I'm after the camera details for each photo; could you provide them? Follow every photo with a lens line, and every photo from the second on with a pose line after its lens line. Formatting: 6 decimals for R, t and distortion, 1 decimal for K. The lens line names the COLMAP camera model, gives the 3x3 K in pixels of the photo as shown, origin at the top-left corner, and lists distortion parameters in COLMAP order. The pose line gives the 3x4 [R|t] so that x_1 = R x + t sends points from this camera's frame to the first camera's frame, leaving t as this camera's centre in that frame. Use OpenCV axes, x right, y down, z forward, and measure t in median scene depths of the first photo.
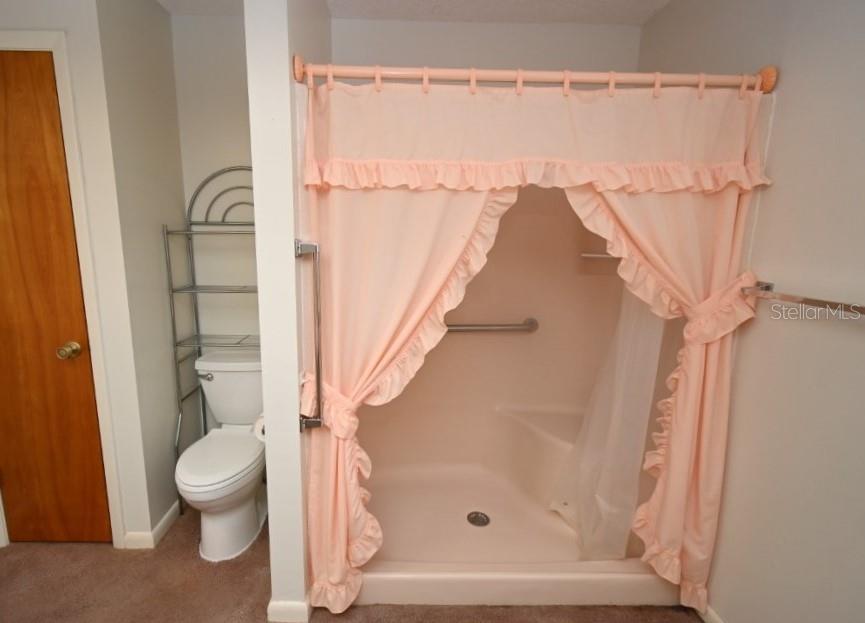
lens RADIAL K [[461.0, 0, 429.6], [0, 461.0, 330.6], [0, 0, 1]] dist [0.003530, -0.001163]
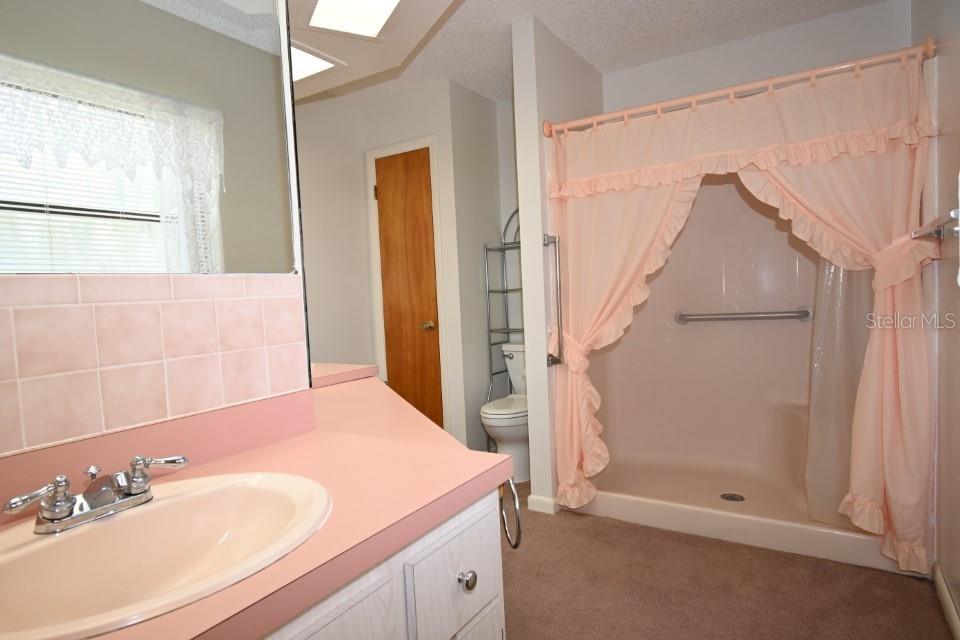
lens RADIAL K [[548.4, 0, 480.0], [0, 548.4, 320.0], [0, 0, 1]] dist [0.000293, -0.000316]
pose [[0.832992, -0.024643, -0.552736, 0.468927], [-0.044856, 0.992711, -0.111857, 0.262828], [0.551464, 0.117970, 0.825815, -0.522499]]
